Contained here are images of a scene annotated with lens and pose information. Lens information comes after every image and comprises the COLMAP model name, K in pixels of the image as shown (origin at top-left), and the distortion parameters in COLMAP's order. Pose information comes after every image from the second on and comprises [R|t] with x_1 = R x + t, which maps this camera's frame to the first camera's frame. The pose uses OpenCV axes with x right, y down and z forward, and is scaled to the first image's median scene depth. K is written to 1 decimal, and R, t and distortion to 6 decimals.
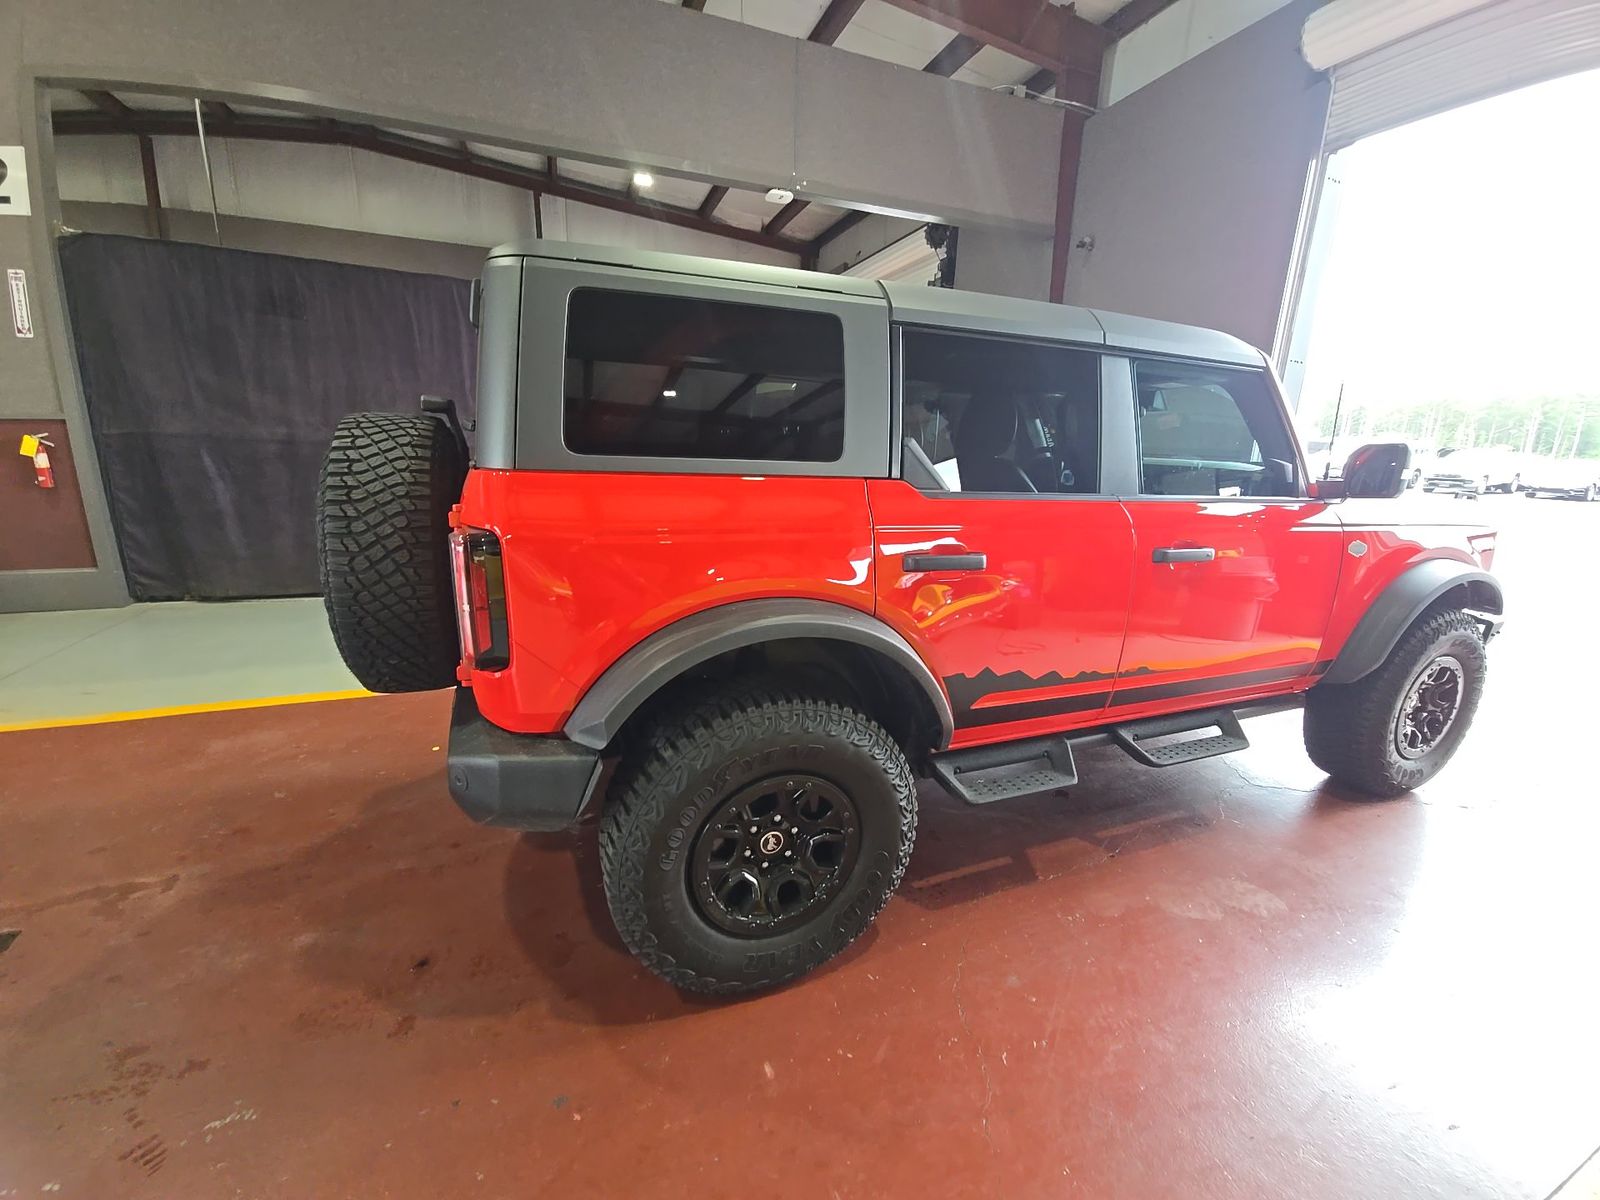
lens RADIAL K [[650.6, 0, 773.4], [0, 650.6, 583.6], [0, 0, 1]] dist [-0.000628, -0.000074]
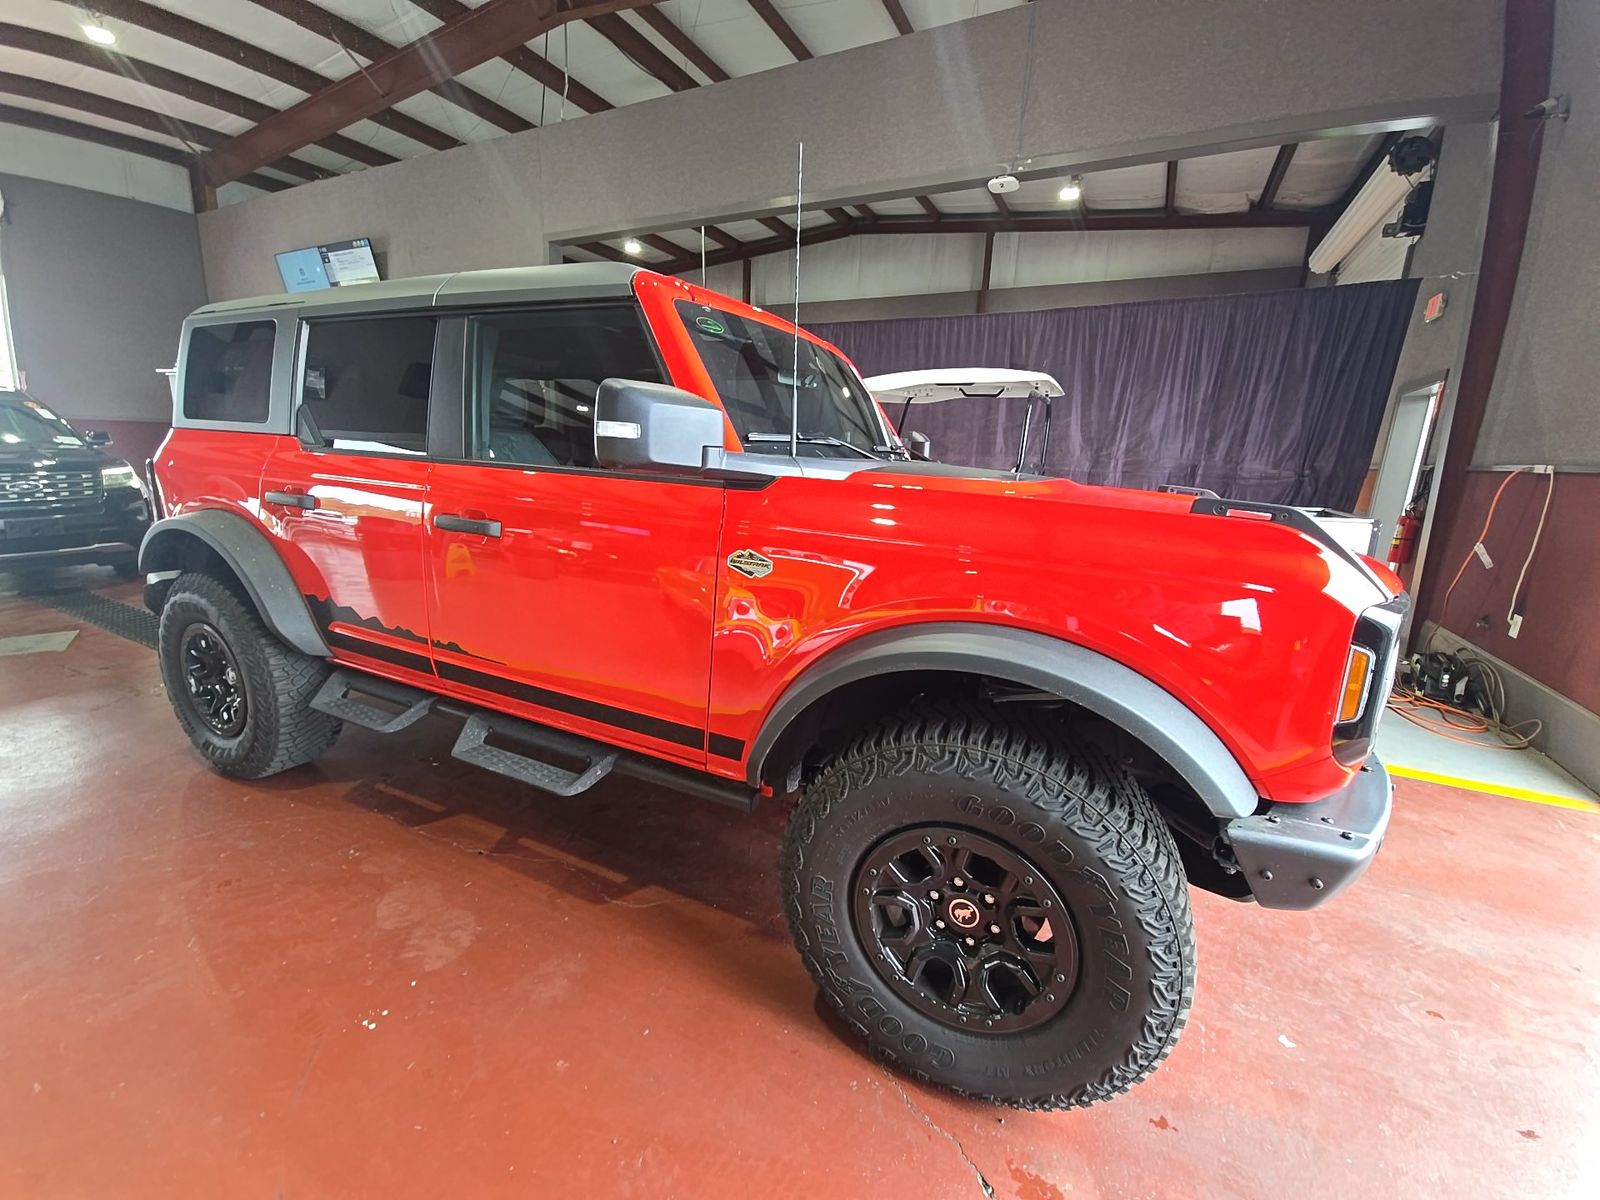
lens RADIAL K [[662.0, 0, 800.0], [0, 662.0, 600.0], [0, 0, 1]] dist [-0.002193, -0.000368]
pose [[0.674827, 0.153264, -0.721886, 0.460398], [-0.182287, 0.982503, 0.038192, -0.017677], [0.715109, 0.105818, 0.690957, 0.199623]]
